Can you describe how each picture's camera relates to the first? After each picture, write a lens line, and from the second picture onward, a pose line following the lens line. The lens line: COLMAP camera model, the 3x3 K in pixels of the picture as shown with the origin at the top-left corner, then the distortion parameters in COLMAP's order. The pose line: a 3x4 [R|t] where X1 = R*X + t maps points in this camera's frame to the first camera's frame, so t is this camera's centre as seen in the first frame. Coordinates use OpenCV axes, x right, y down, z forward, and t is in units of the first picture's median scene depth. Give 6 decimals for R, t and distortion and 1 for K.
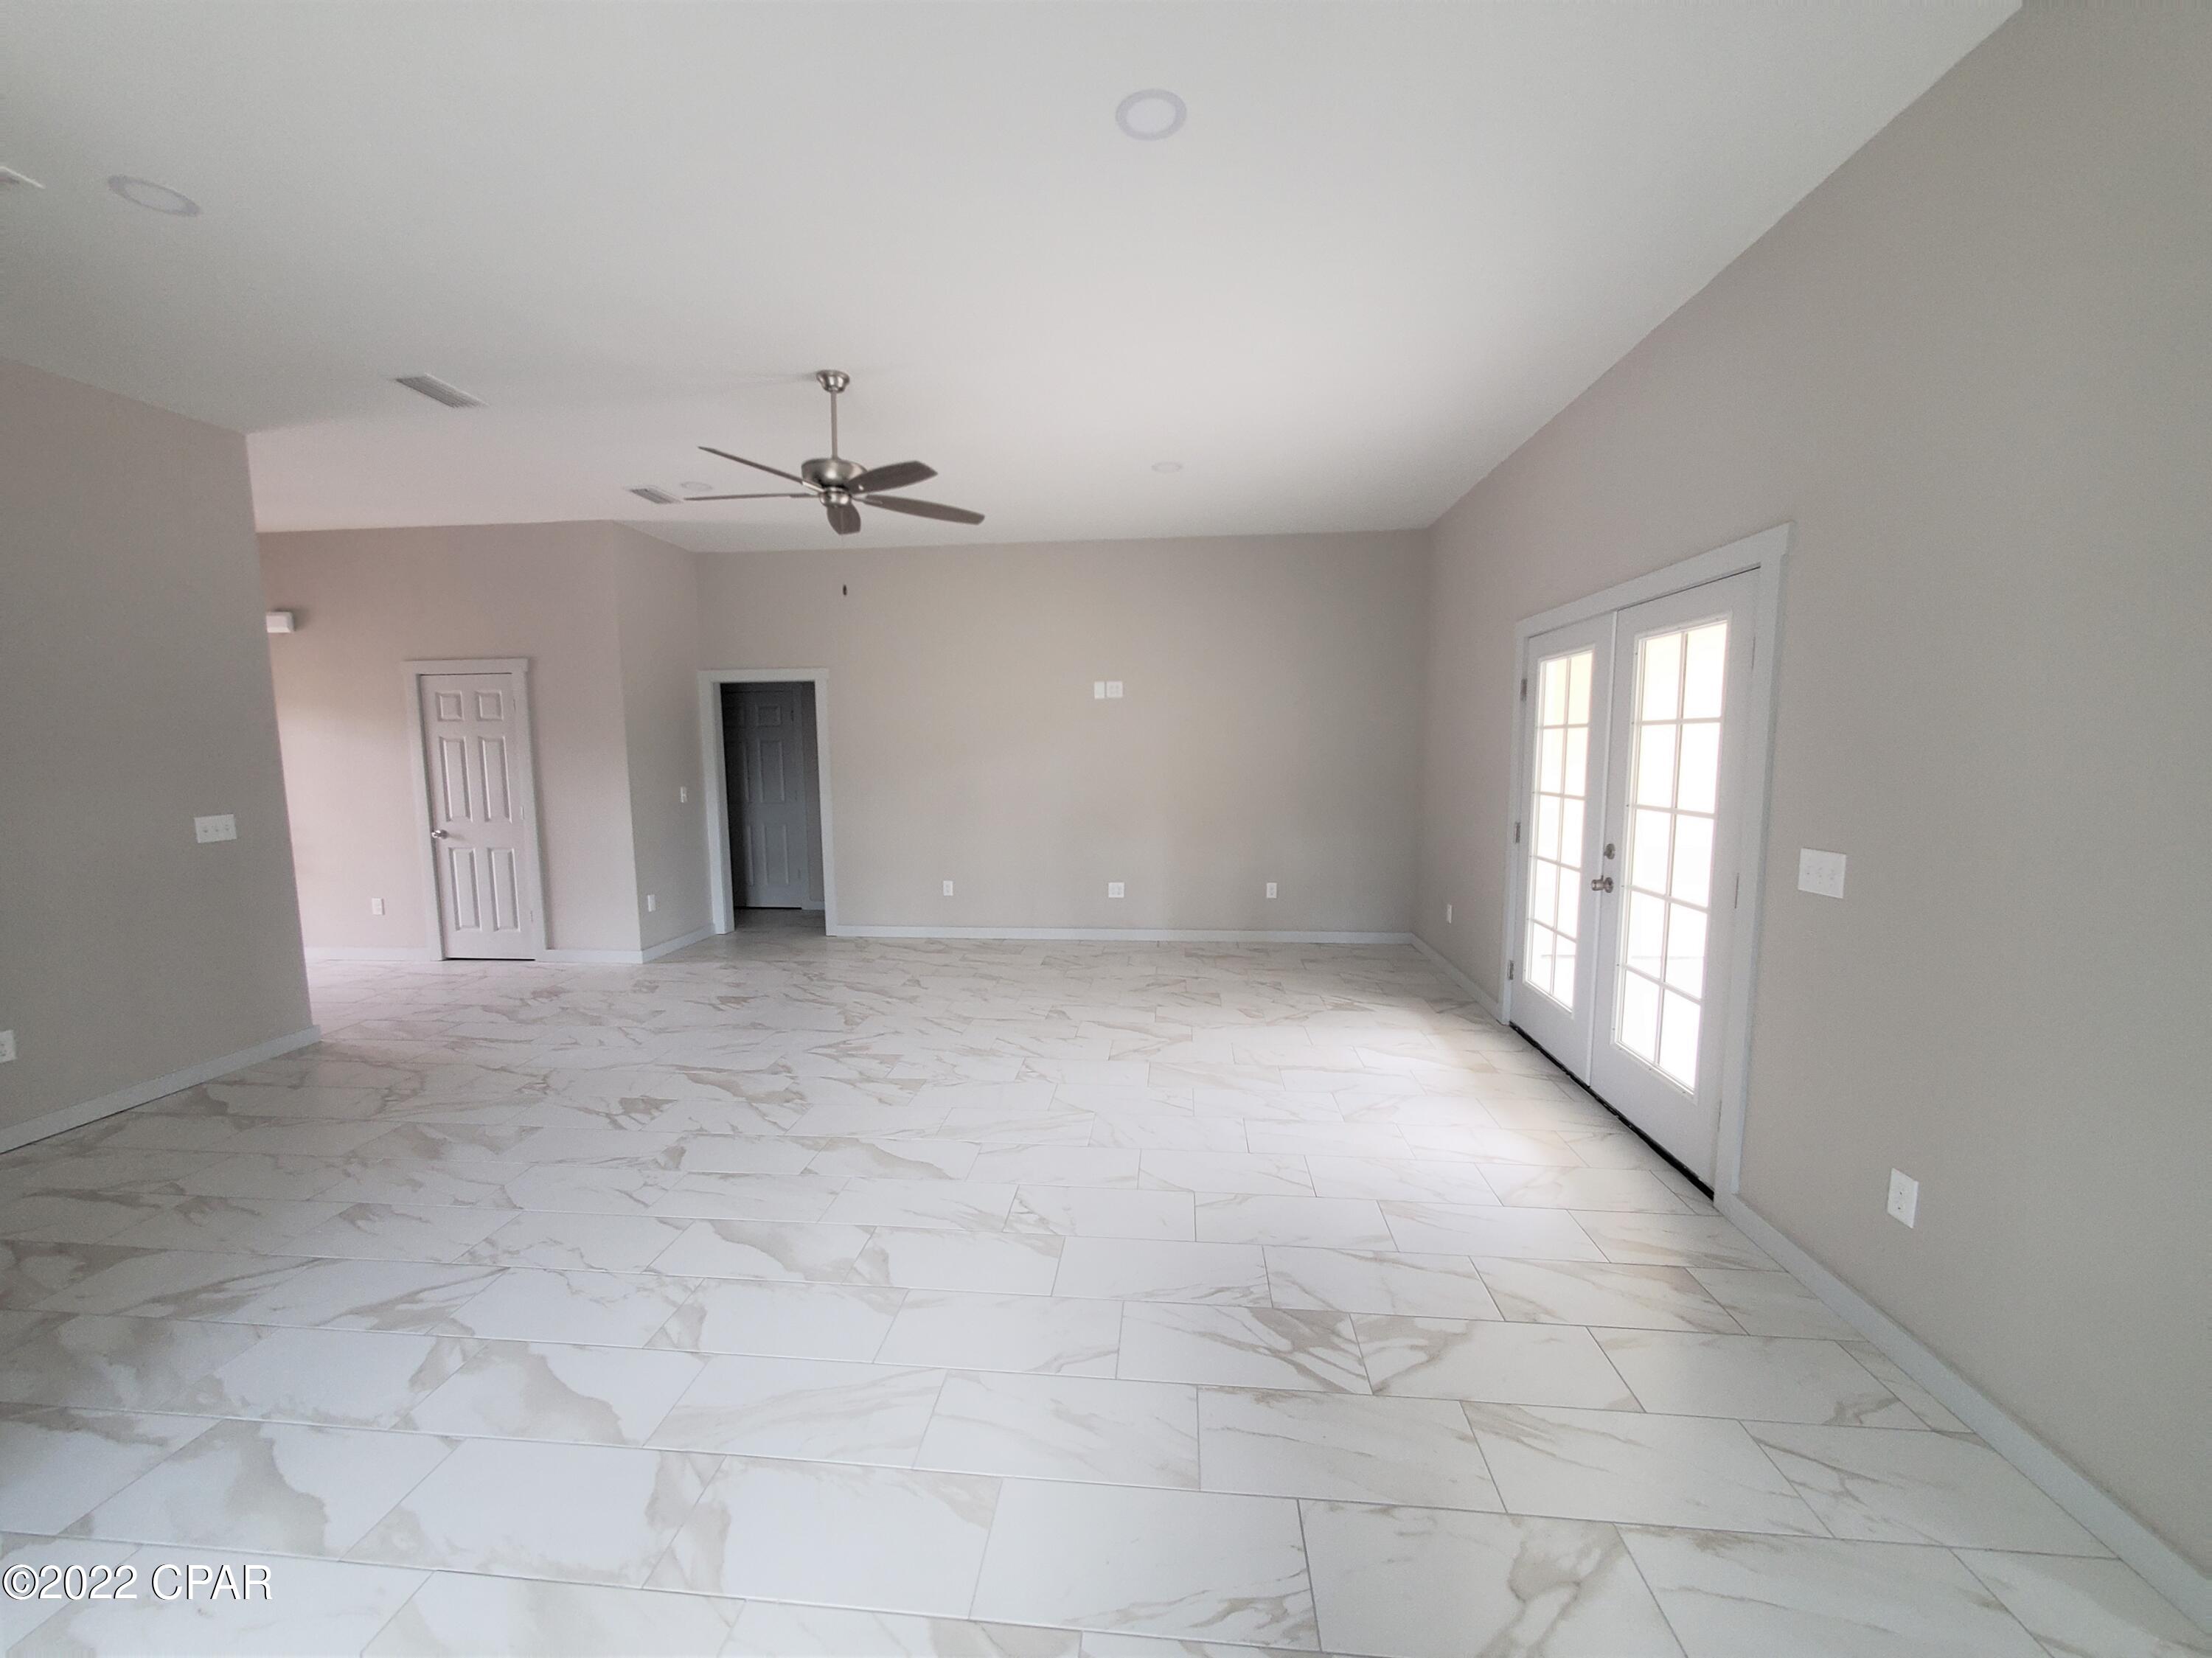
lens RADIAL K [[872.0, 0, 1097.2], [0, 872.0, 834.5], [0, 0, 1]] dist [0.015875, -0.000020]
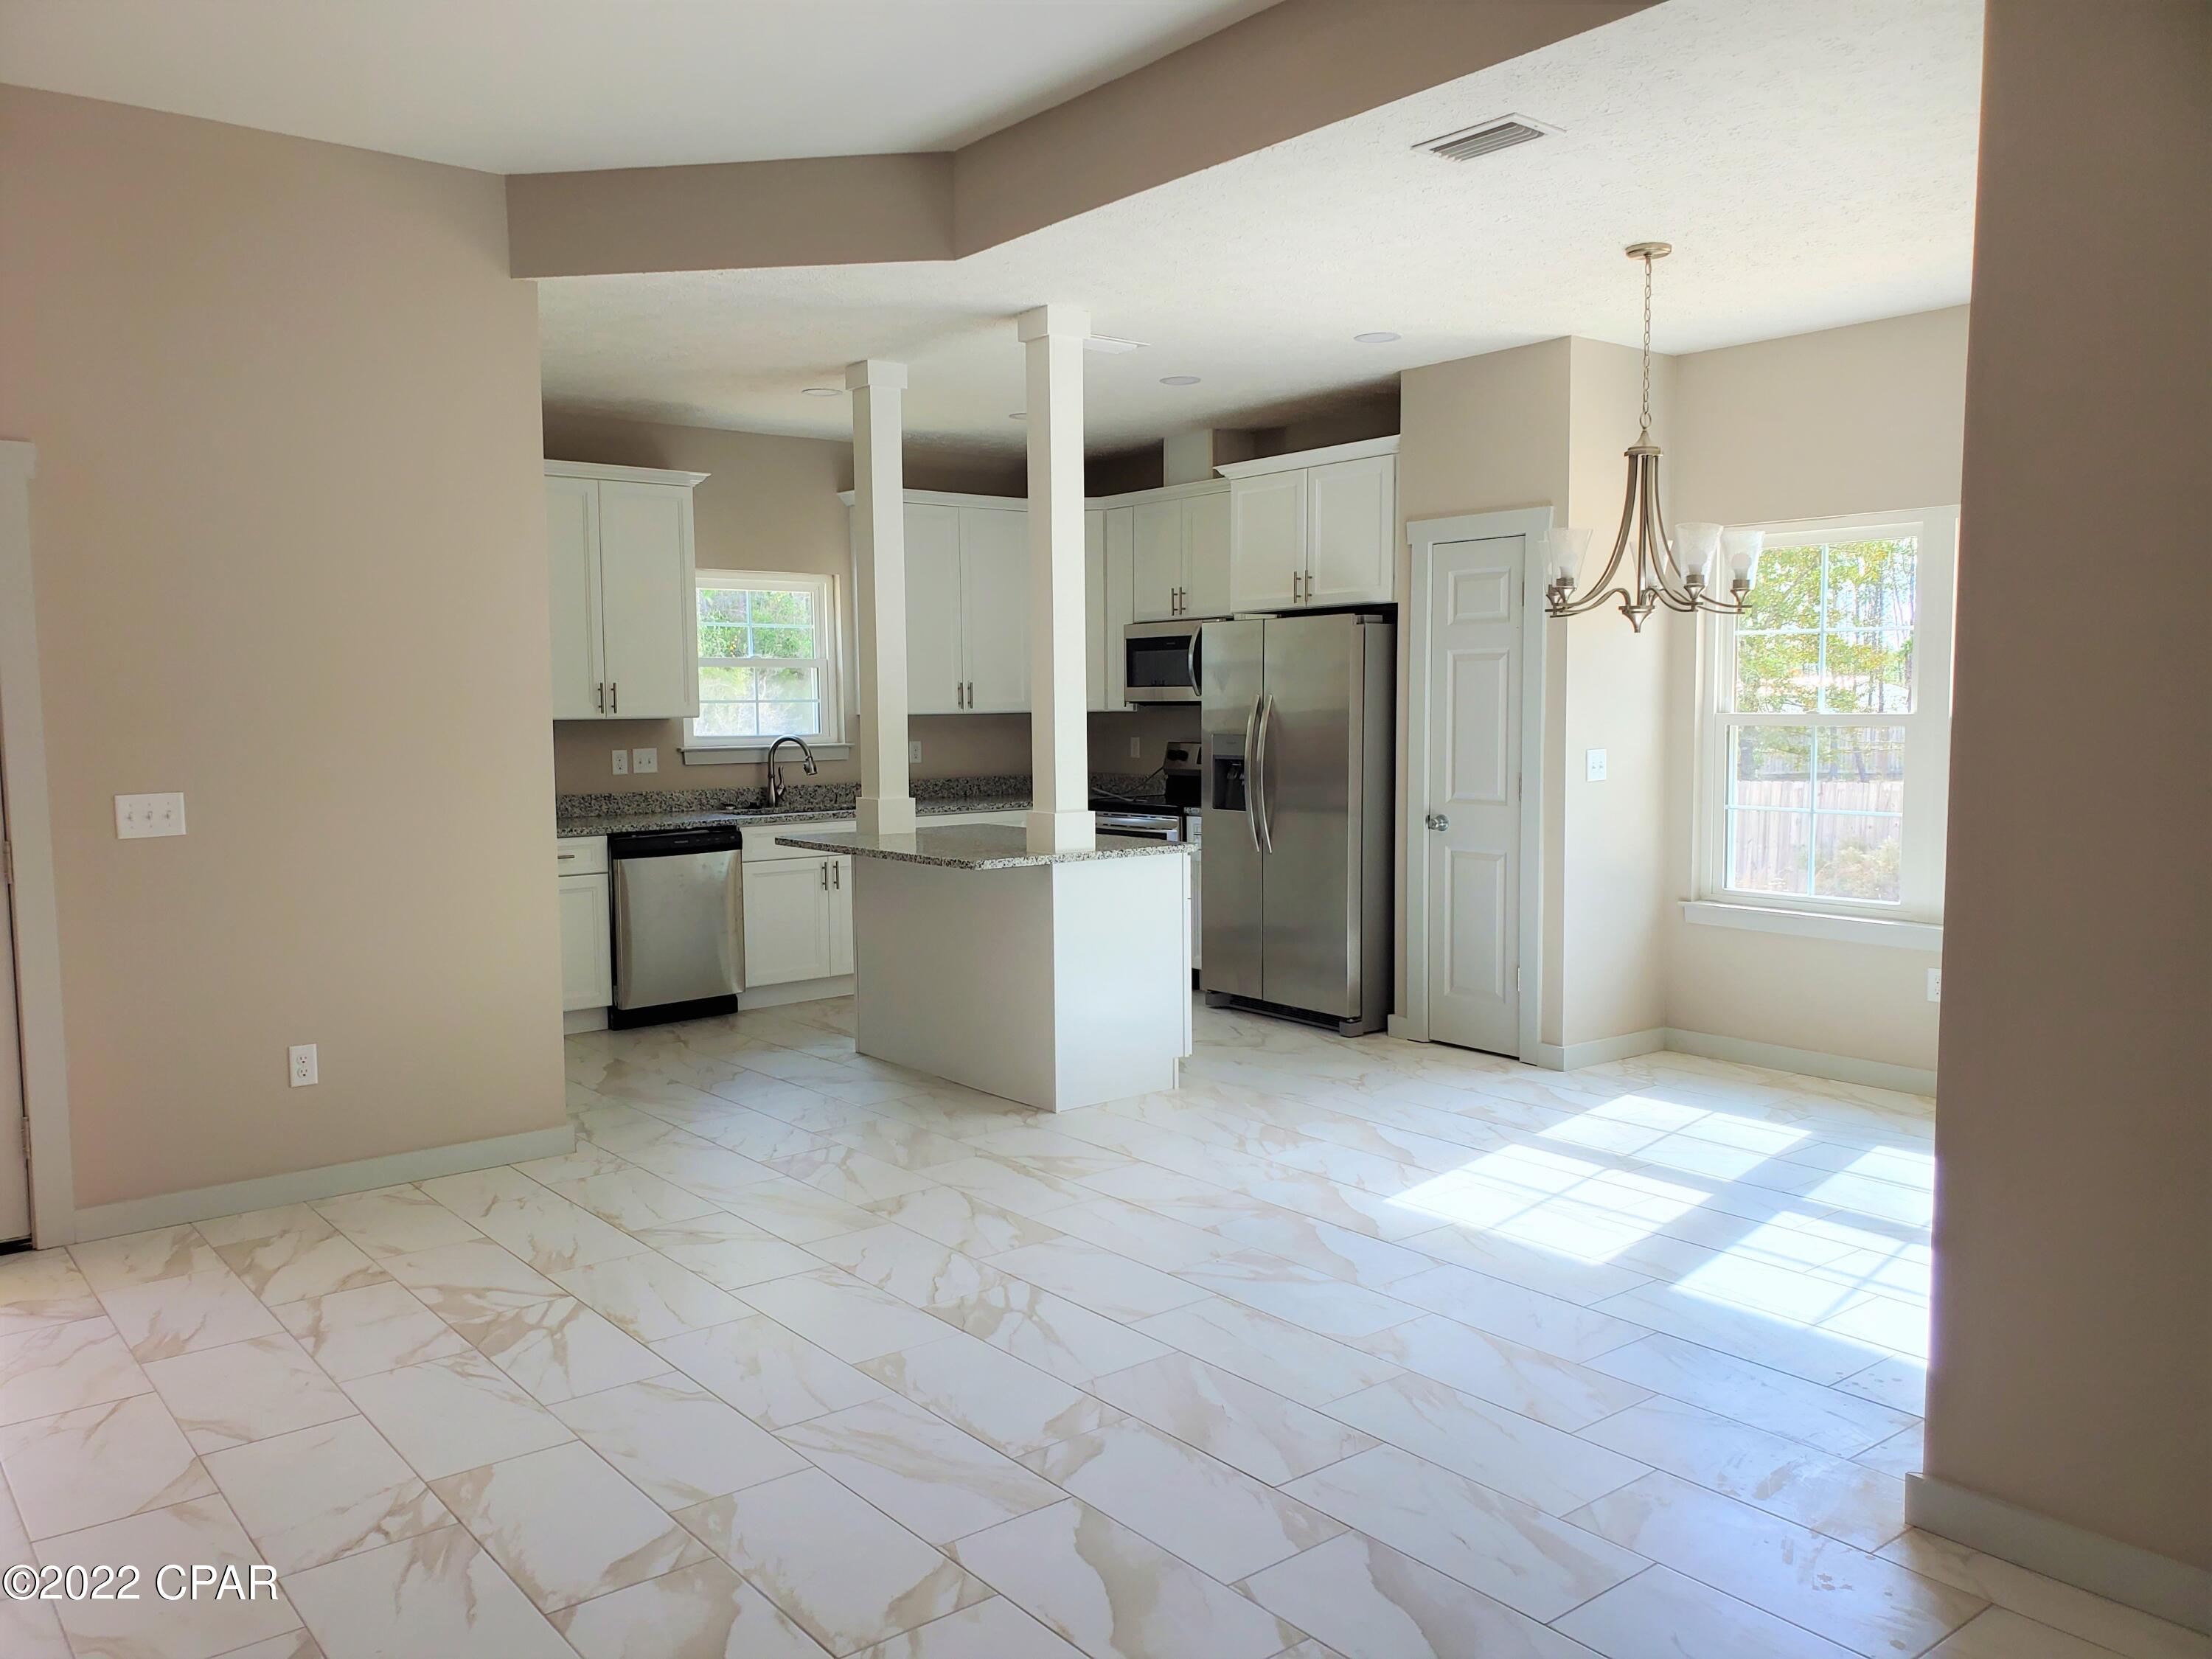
lens RADIAL K [[1701.4, 0, 1106.0], [0, 1701.4, 829.5], [0, 0, 1]] dist [-0.001559, -0.000106]
pose [[-0.698617, -0.035706, 0.714604, -1.327258], [0.089097, 0.986639, 0.136402, -0.107208], [-0.709927, 0.158962, -0.686101, 1.583533]]
